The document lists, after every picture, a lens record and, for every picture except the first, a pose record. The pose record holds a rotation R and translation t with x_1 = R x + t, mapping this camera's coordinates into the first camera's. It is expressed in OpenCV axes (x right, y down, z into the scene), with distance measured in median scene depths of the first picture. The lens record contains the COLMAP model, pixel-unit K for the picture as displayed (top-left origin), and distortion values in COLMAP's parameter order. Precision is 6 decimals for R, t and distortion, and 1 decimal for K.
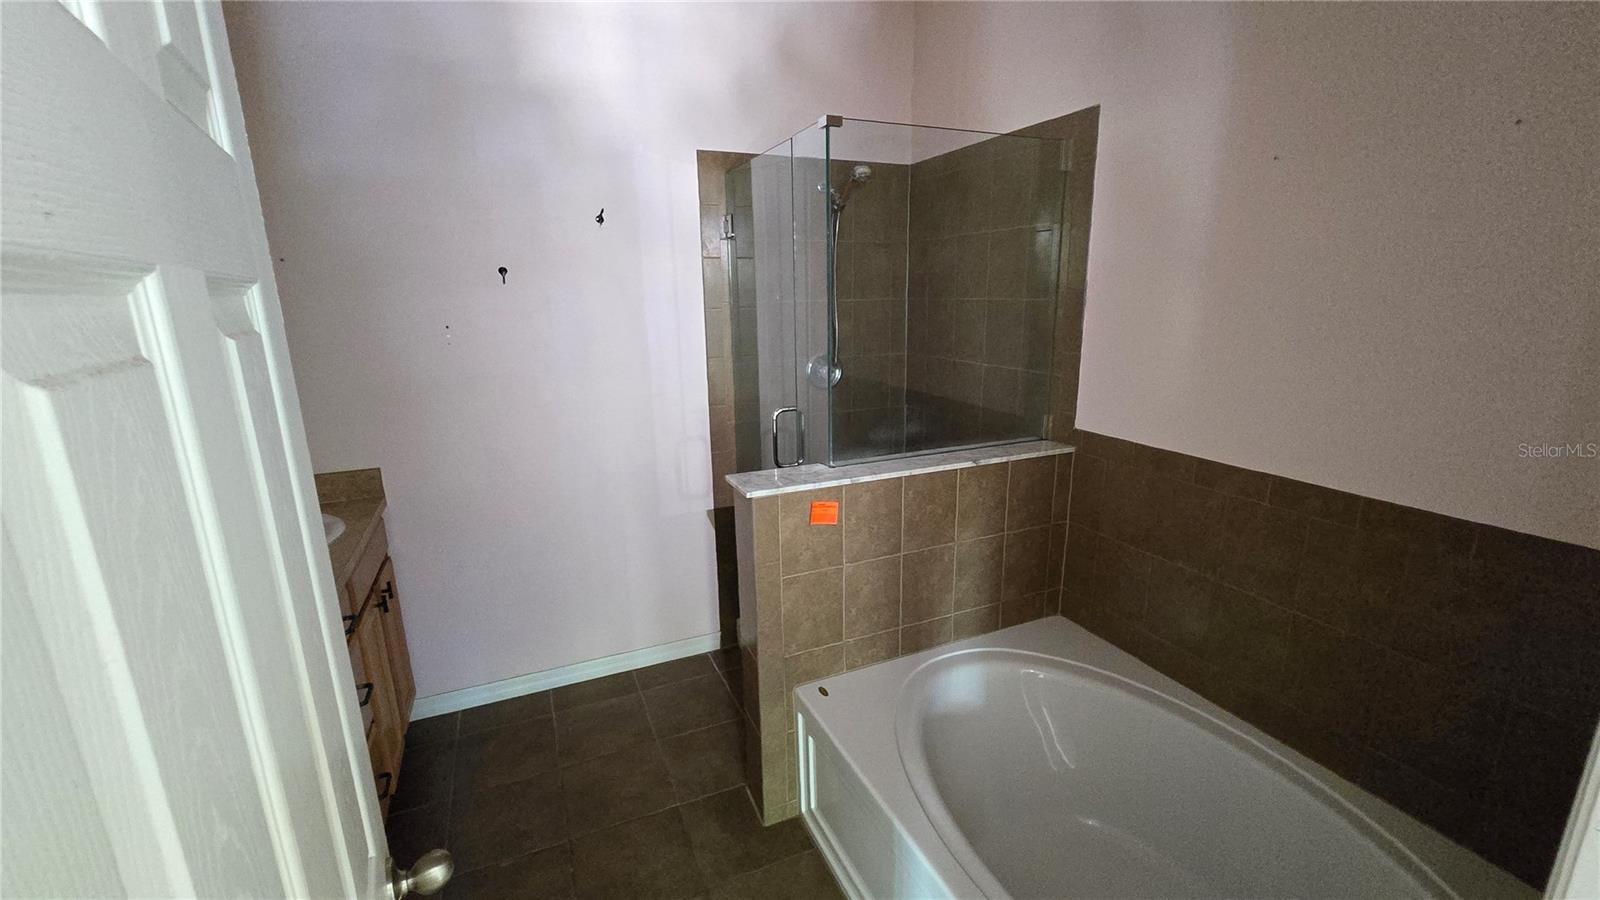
lens RADIAL K [[658.2, 0, 802.3], [0, 658.2, 449.1], [0, 0, 1]] dist [-0.001359, -0.000560]
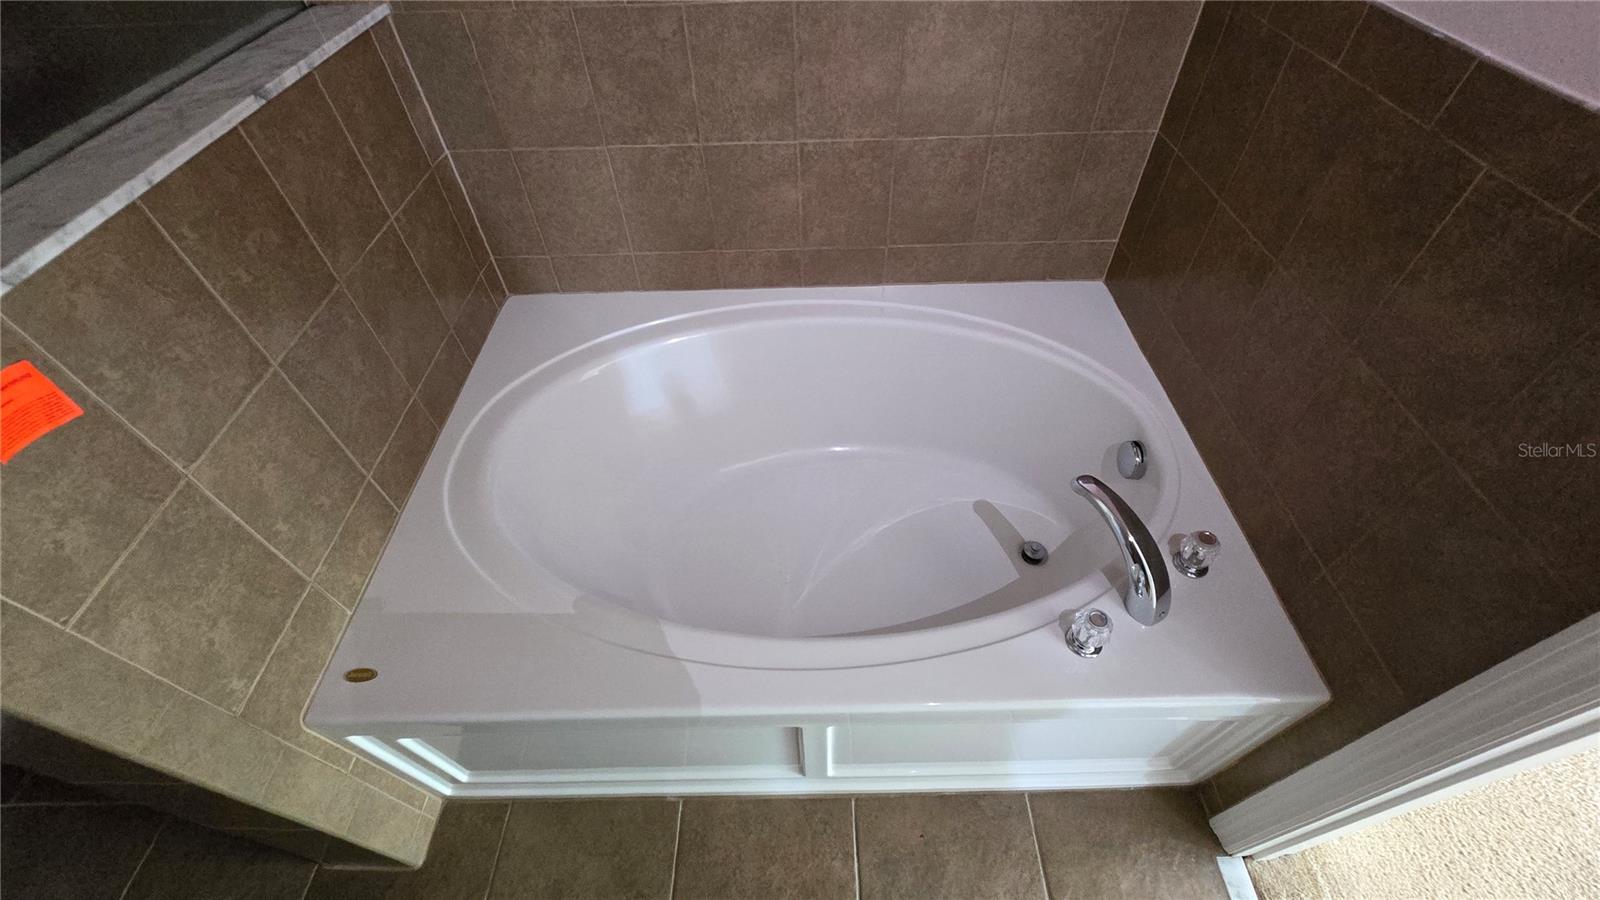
lens RADIAL K [[658.2, 0, 806.5], [0, 658.2, 454.0], [0, 0, 1]] dist [-0.001359, -0.000560]
pose [[0.392750, -0.687572, 0.610731, -0.025677], [0.233575, 0.716897, 0.656887, -0.010943], [-0.889489, -0.115341, 0.442161, 0.476833]]
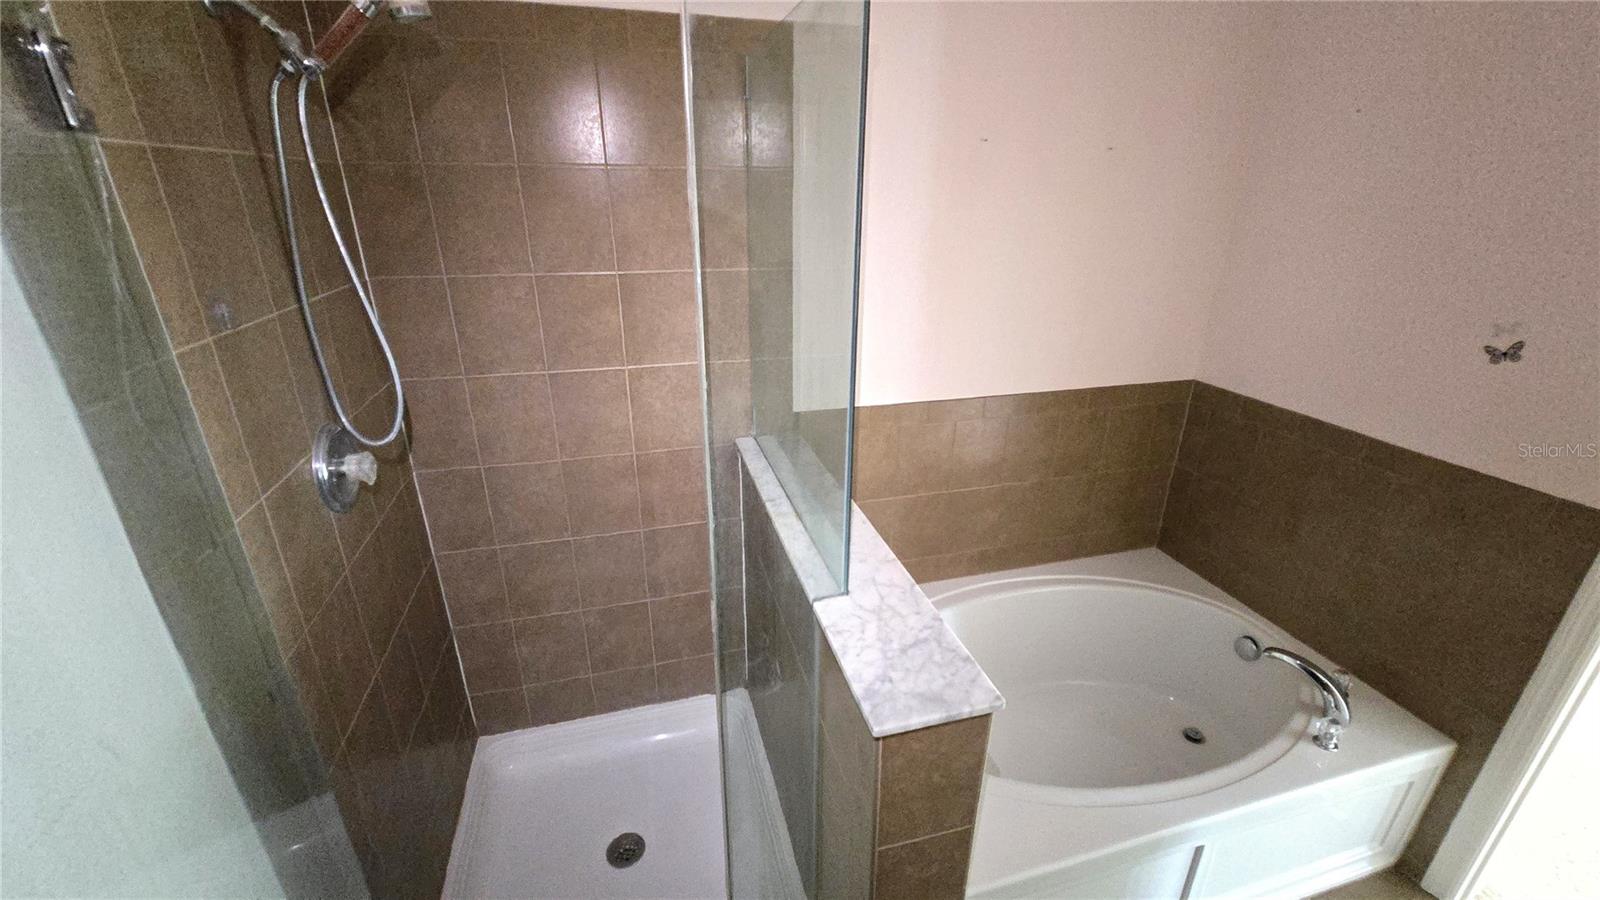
lens RADIAL K [[658.2, 0, 798.3], [0, 658.2, 455.7], [0, 0, 1]] dist [-0.001359, -0.000560]
pose [[0.155156, -0.362786, 0.918865, -0.456337], [0.231891, 0.917516, 0.323097, -0.281436], [-0.960288, 0.162946, 0.226485, 0.869948]]
